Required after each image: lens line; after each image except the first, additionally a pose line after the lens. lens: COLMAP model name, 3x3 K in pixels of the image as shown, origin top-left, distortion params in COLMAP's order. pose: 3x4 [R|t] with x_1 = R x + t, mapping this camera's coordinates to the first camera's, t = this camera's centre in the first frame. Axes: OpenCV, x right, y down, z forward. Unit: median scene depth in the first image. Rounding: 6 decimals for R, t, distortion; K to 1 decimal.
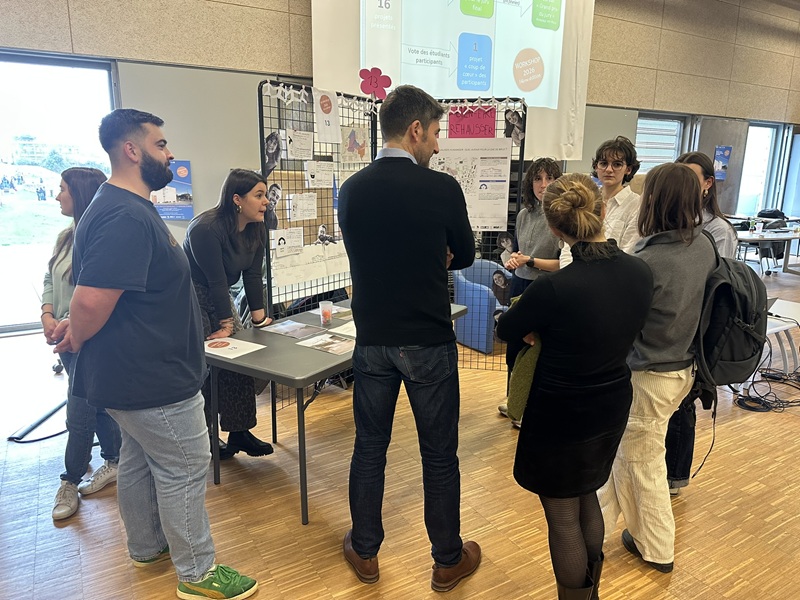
lens RADIAL K [[552.0, 0, 399.7], [0, 552.0, 299.3], [0, 0, 1]] dist [0.003997, 0.000261]
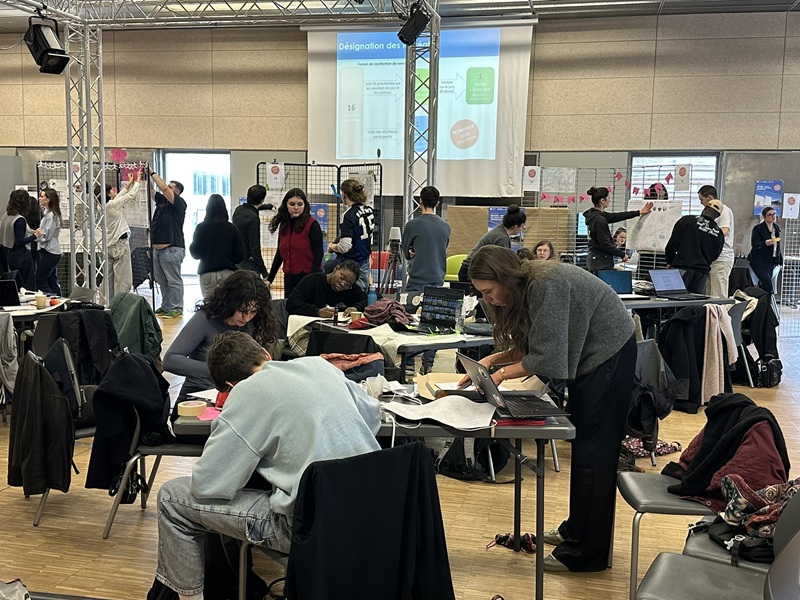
lens RADIAL K [[882.5, 0, 400.1], [0, 882.5, 301.1], [0, 0, 1]] dist [-0.031347, 0.000000]
pose [[0.734185, 0.087859, -0.673241, 1.331472], [-0.151991, 0.987695, -0.036854, 0.084568], [0.661718, 0.129384, 0.738504, -0.554412]]
